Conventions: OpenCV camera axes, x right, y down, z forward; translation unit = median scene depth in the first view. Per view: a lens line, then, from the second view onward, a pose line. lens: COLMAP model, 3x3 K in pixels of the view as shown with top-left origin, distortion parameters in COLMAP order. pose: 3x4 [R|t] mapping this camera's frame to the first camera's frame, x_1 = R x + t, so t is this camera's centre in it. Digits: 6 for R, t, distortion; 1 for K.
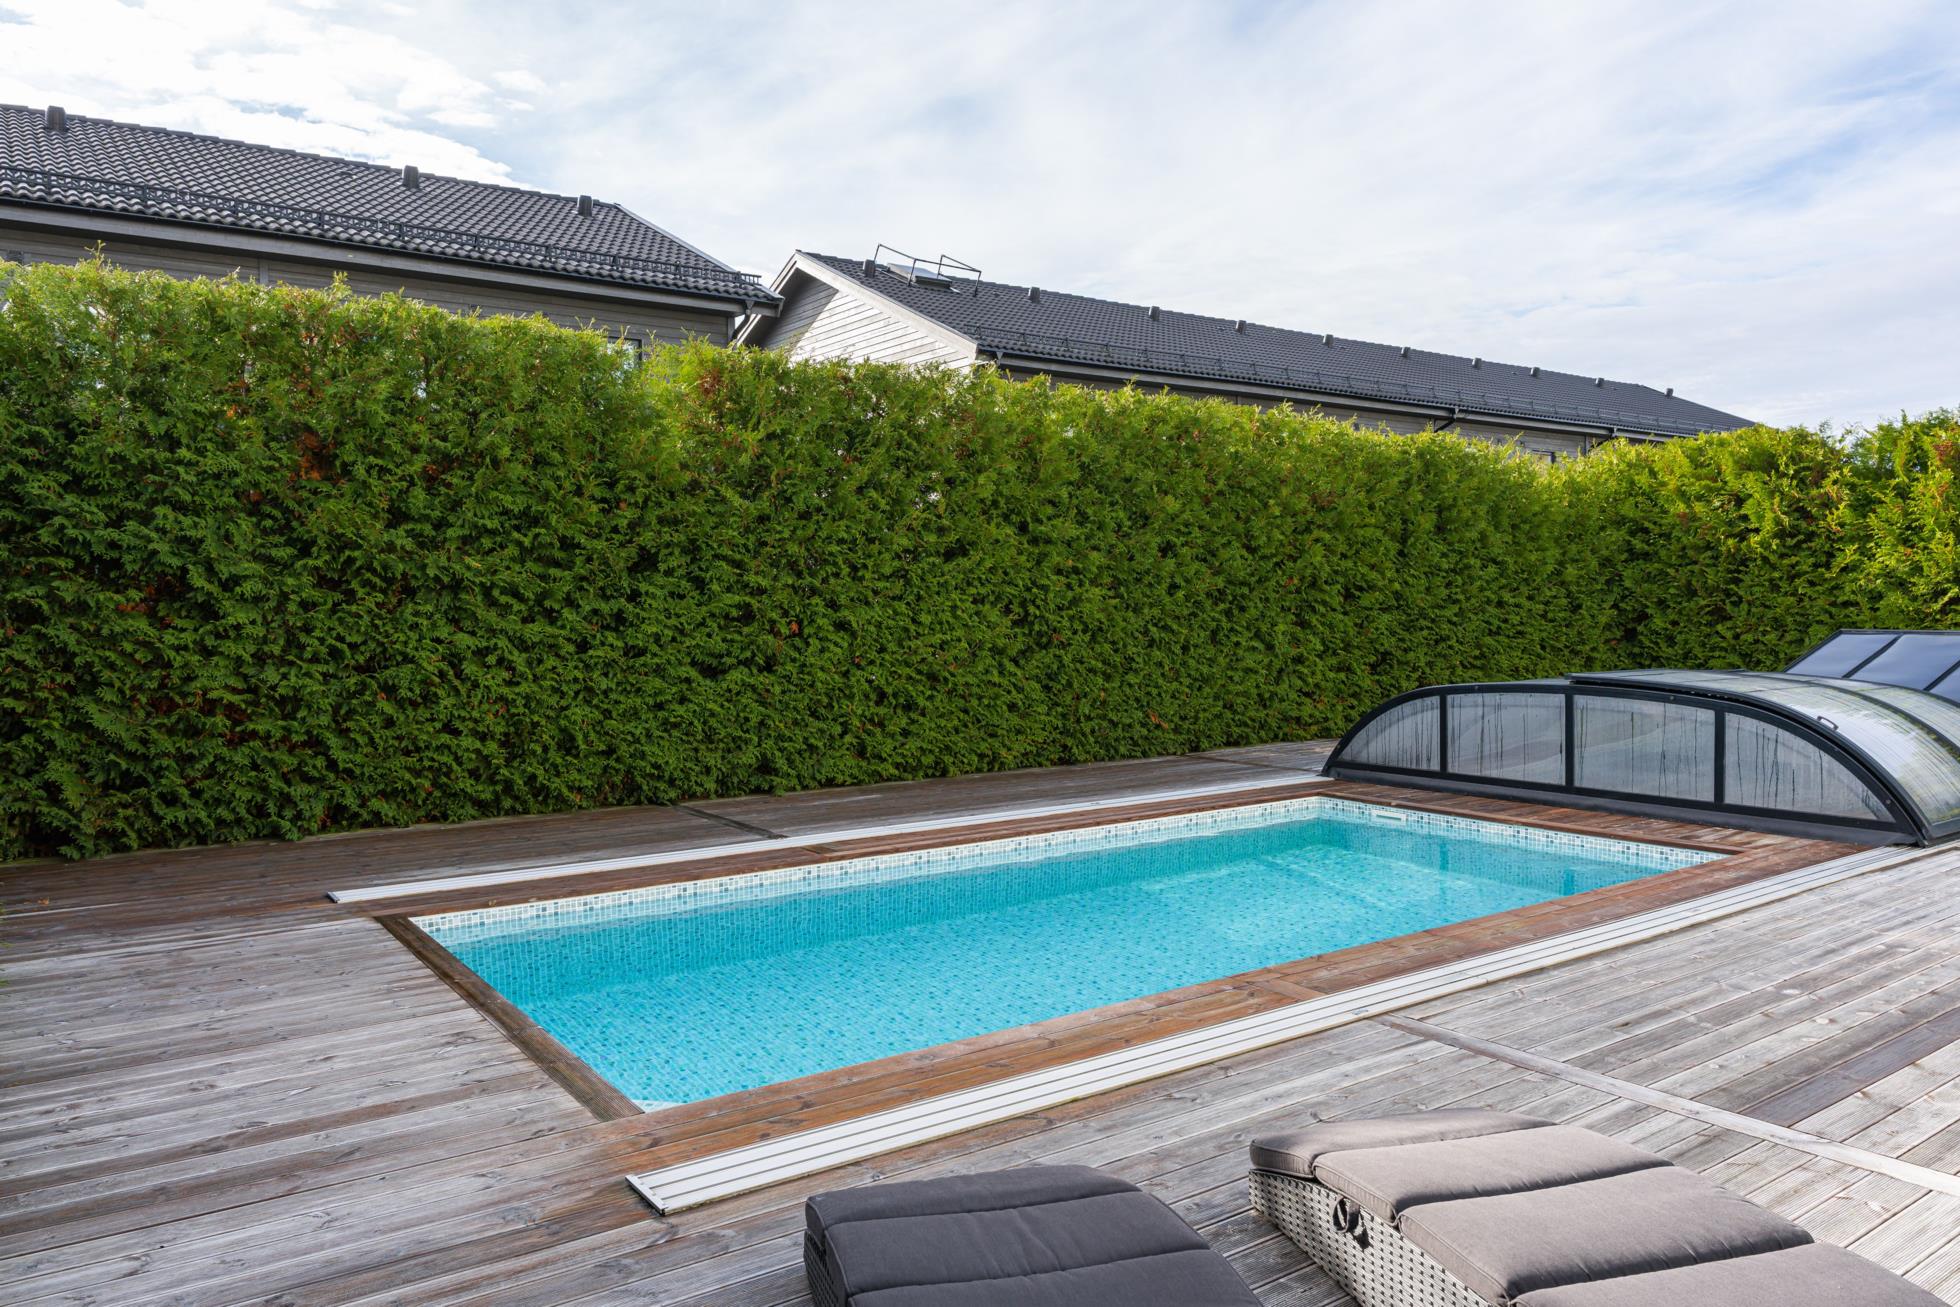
lens RADIAL K [[1358.0, 0, 980.0], [0, 1358.0, 653.5], [0, 0, 1]] dist [-0.000461, -0.000636]
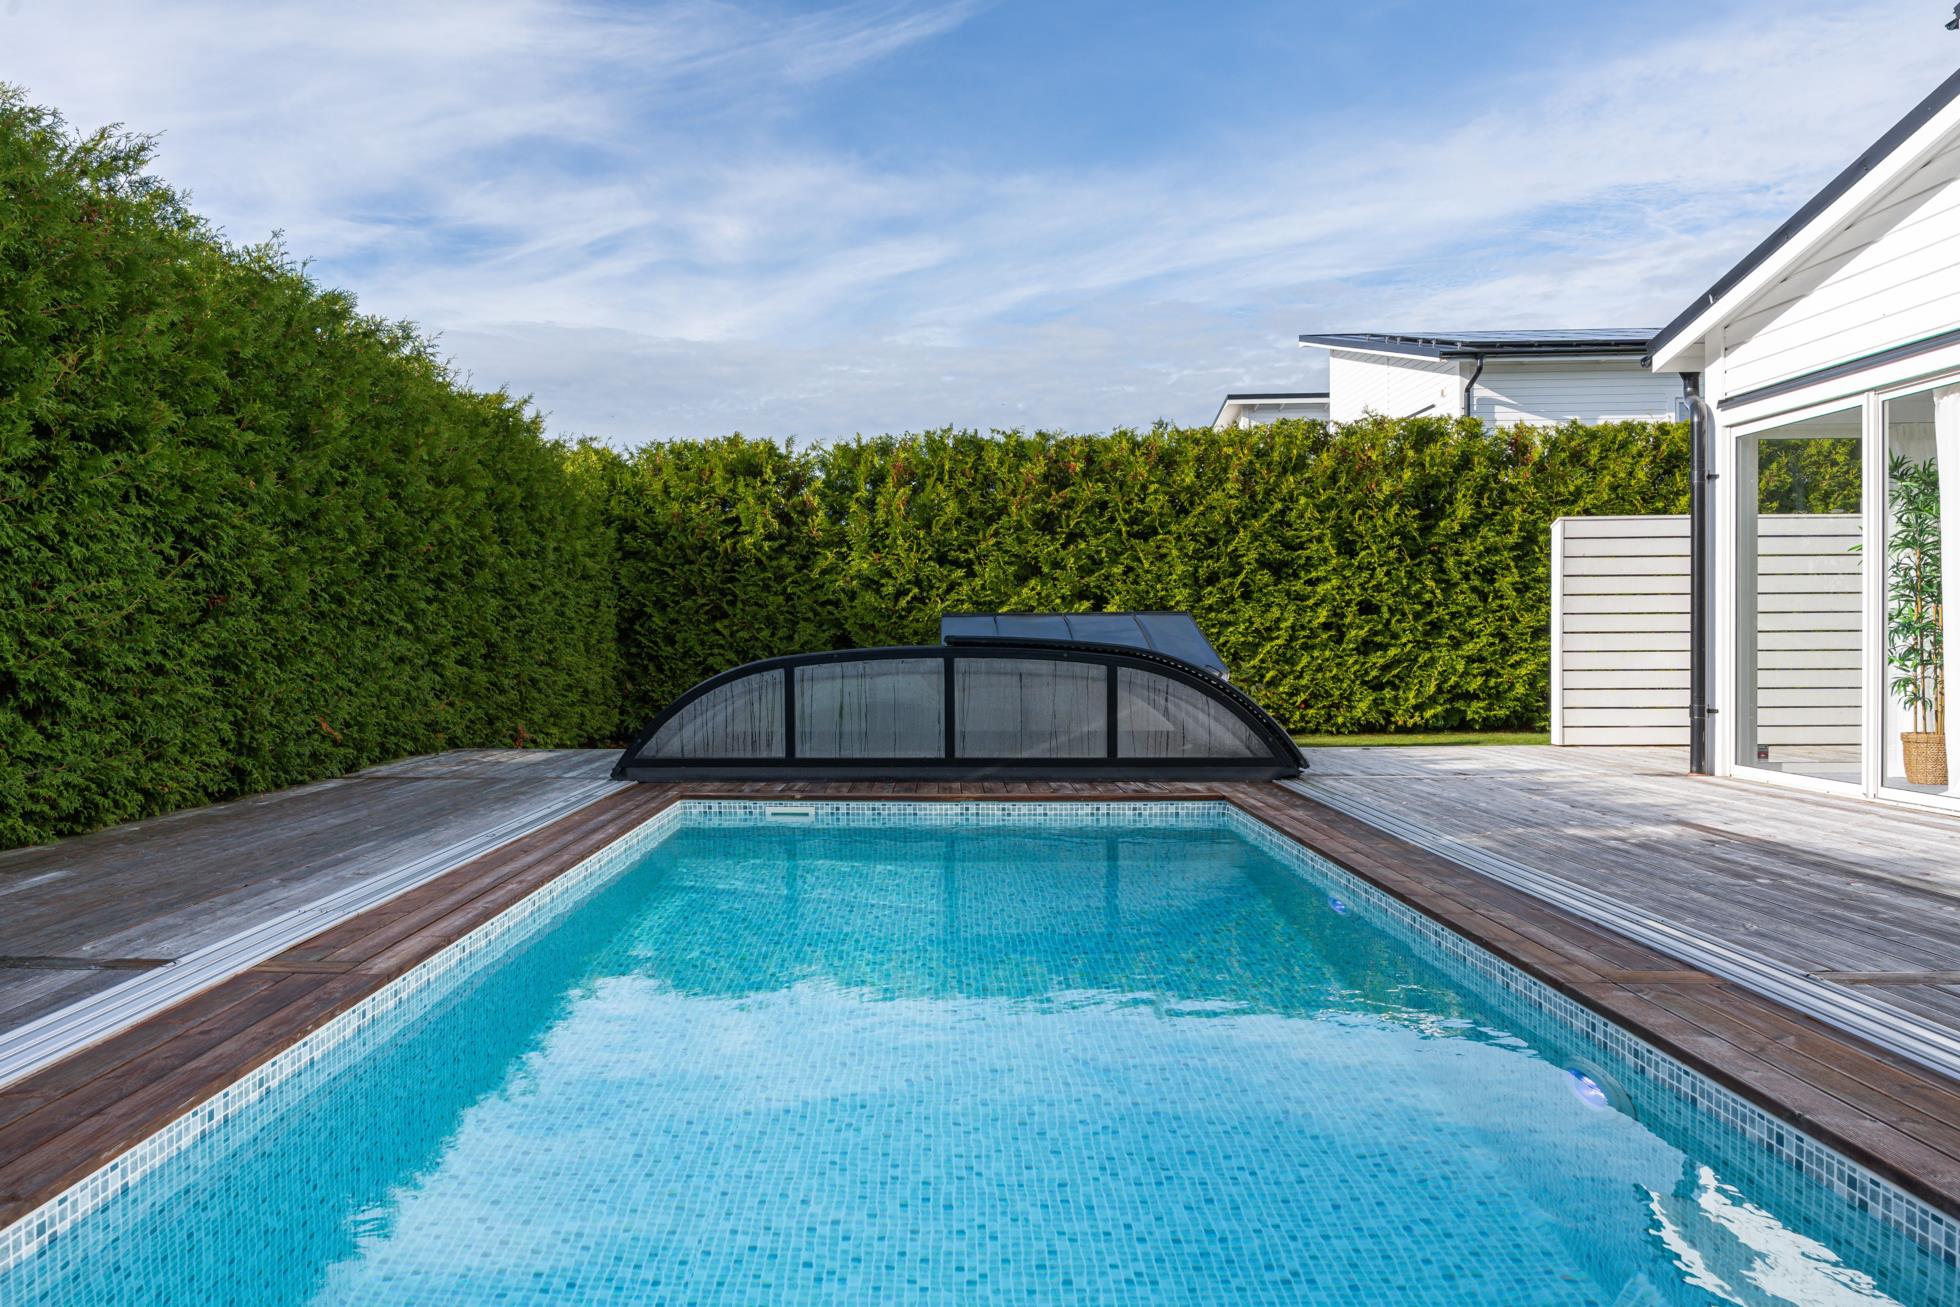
lens RADIAL K [[1339.0, 0, 852.6], [0, 1339.0, 678.0], [0, 0, 1]] dist [0.001467, -0.024413]
pose [[0.628605, -0.016360, 0.777553, -0.195457], [0.028425, 0.999594, -0.001948, 0.027471], [-0.777205, 0.023326, 0.628814, 0.304513]]
